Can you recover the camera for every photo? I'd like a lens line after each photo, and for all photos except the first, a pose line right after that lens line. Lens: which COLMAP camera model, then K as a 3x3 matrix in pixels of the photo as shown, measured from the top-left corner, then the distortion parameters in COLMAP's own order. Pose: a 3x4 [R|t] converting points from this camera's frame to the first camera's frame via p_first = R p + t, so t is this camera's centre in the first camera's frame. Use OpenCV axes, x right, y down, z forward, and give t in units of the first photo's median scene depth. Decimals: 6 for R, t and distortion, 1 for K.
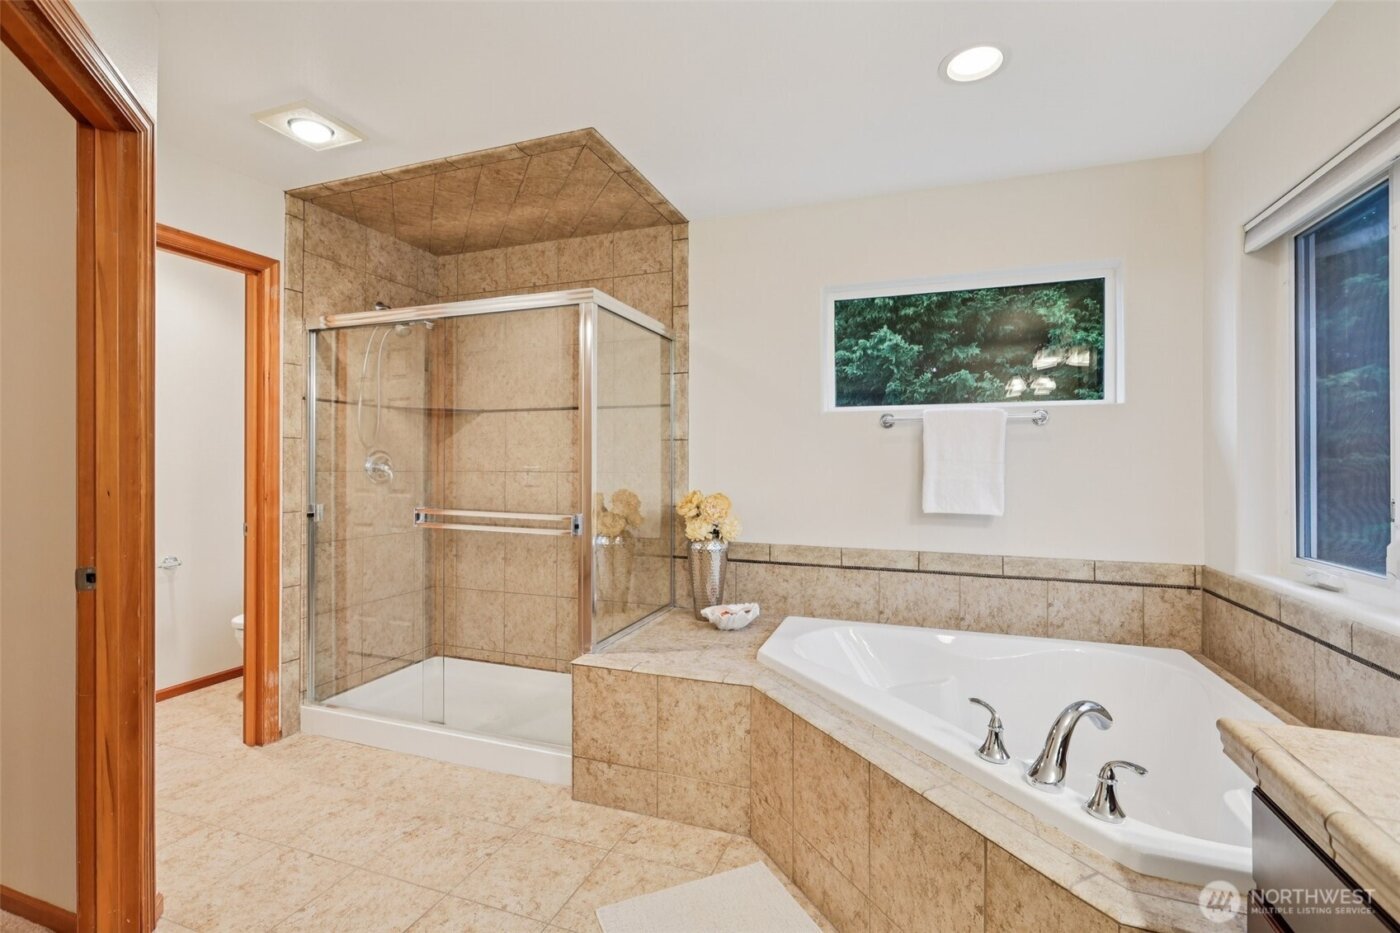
lens RADIAL K [[626.8, 0, 702.7], [0, 626.8, 460.2], [0, 0, 1]] dist [-0.003642, 0.004249]
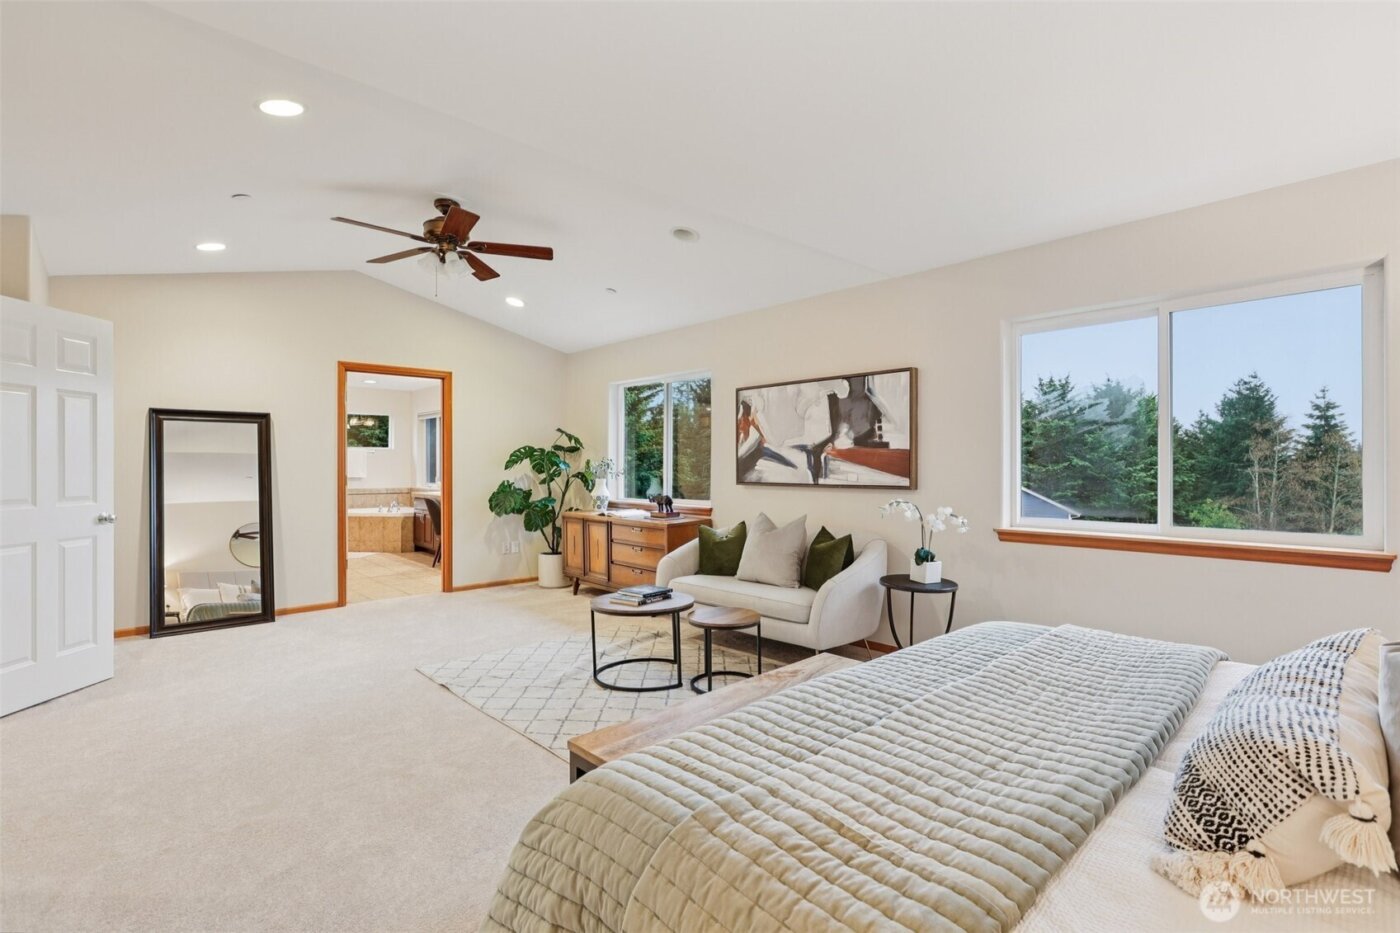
lens RADIAL K [[668.7, 0, 702.9], [0, 668.7, 466.9], [0, 0, 1]] dist [-0.001772, 0.001194]
pose [[0.470063, -0.003539, 0.882626, -2.151912], [-0.004724, 0.999968, 0.006526, -0.013461], [-0.882620, -0.007237, 0.470031, -2.734476]]
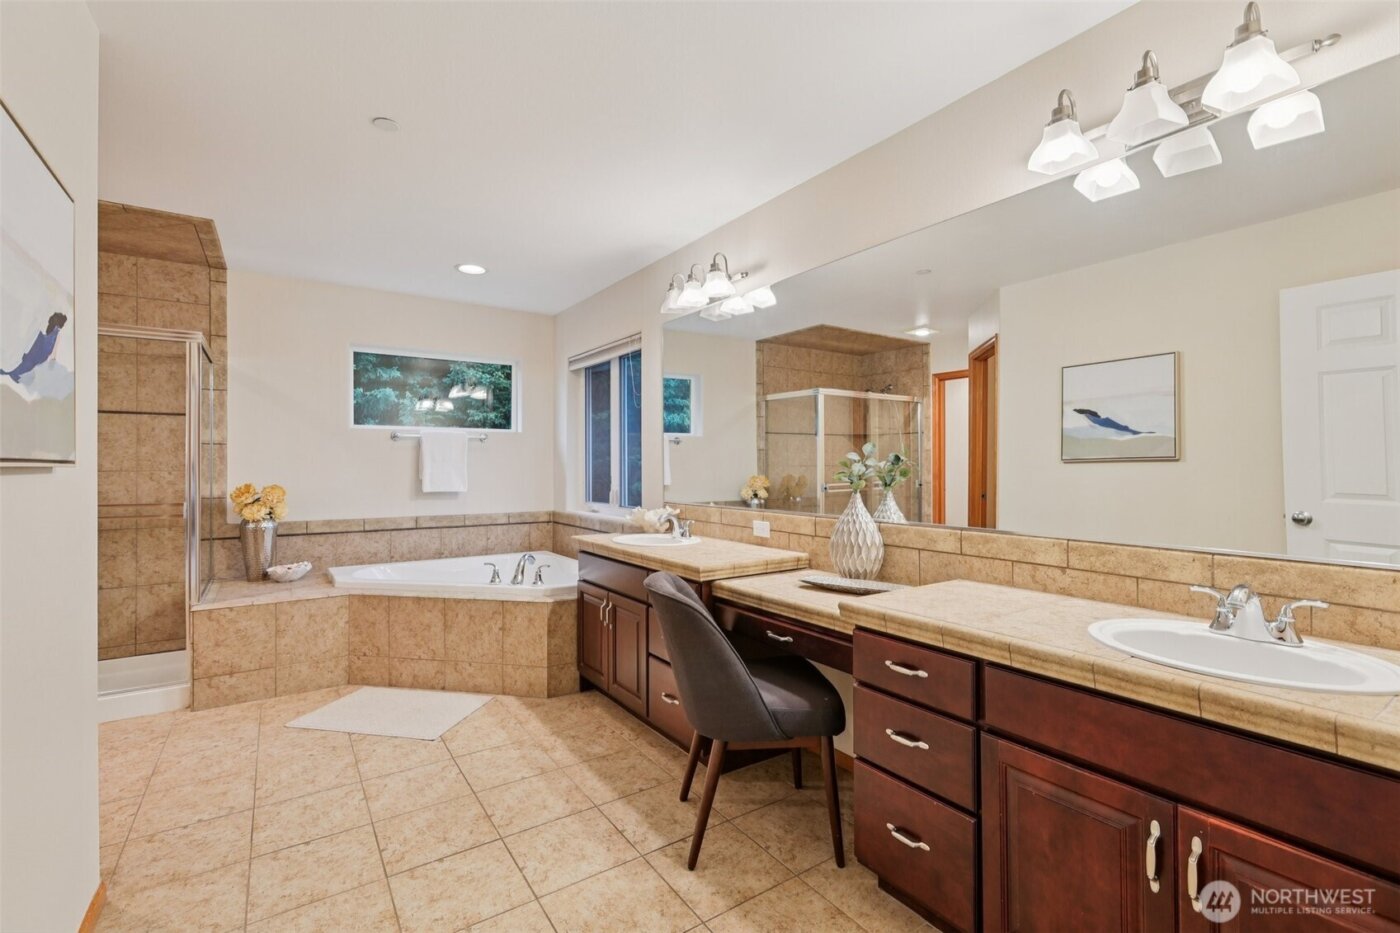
lens RADIAL K [[626.8, 0, 697.4], [0, 626.8, 462.5], [0, 0, 1]] dist [-0.003642, 0.004249]
pose [[0.588501, -0.000454, 0.808496, -0.581008], [-0.003216, 0.999991, 0.002902, -0.003300], [-0.808490, -0.004308, 0.588494, -0.594051]]
